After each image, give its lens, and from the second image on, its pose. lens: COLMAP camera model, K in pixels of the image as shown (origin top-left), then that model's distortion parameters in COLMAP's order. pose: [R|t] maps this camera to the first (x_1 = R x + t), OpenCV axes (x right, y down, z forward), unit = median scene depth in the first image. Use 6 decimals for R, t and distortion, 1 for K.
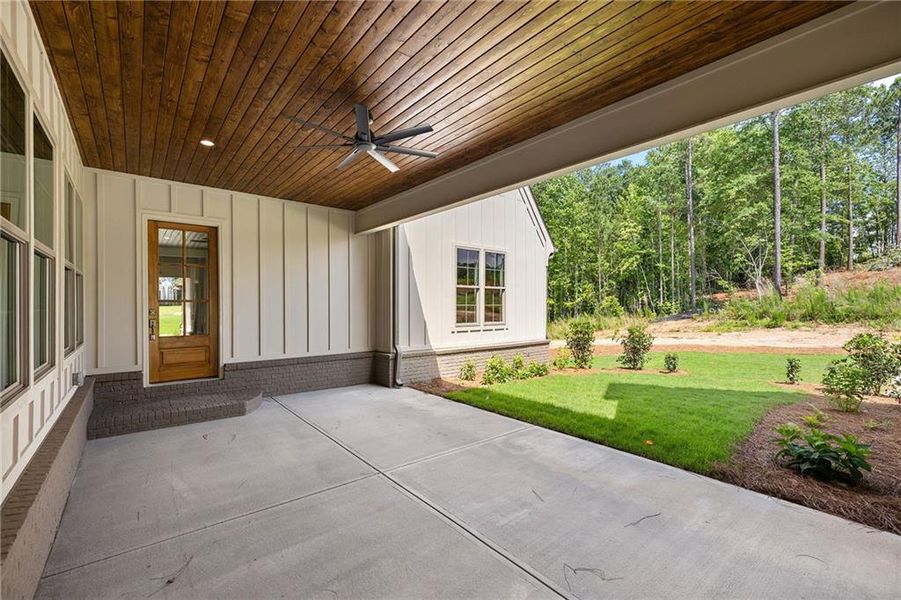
lens RADIAL K [[381.3, 0, 449.6], [0, 381.3, 306.1], [0, 0, 1]] dist [0.002069, 0.000363]
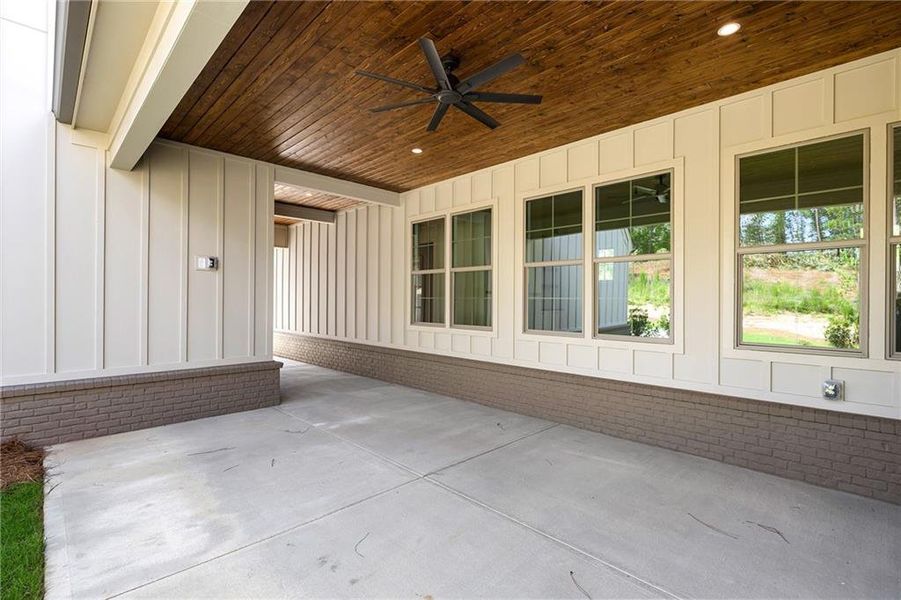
lens RADIAL K [[418.0, 0, 450.5], [0, 418.0, 300.0], [0, 0, 1]] dist [0.000844, 0.000115]
pose [[-0.996798, -0.007095, -0.079642, -0.147008], [-0.007184, 0.999974, 0.000831, 0.014854], [0.079634, 0.001401, -0.996823, 1.777828]]
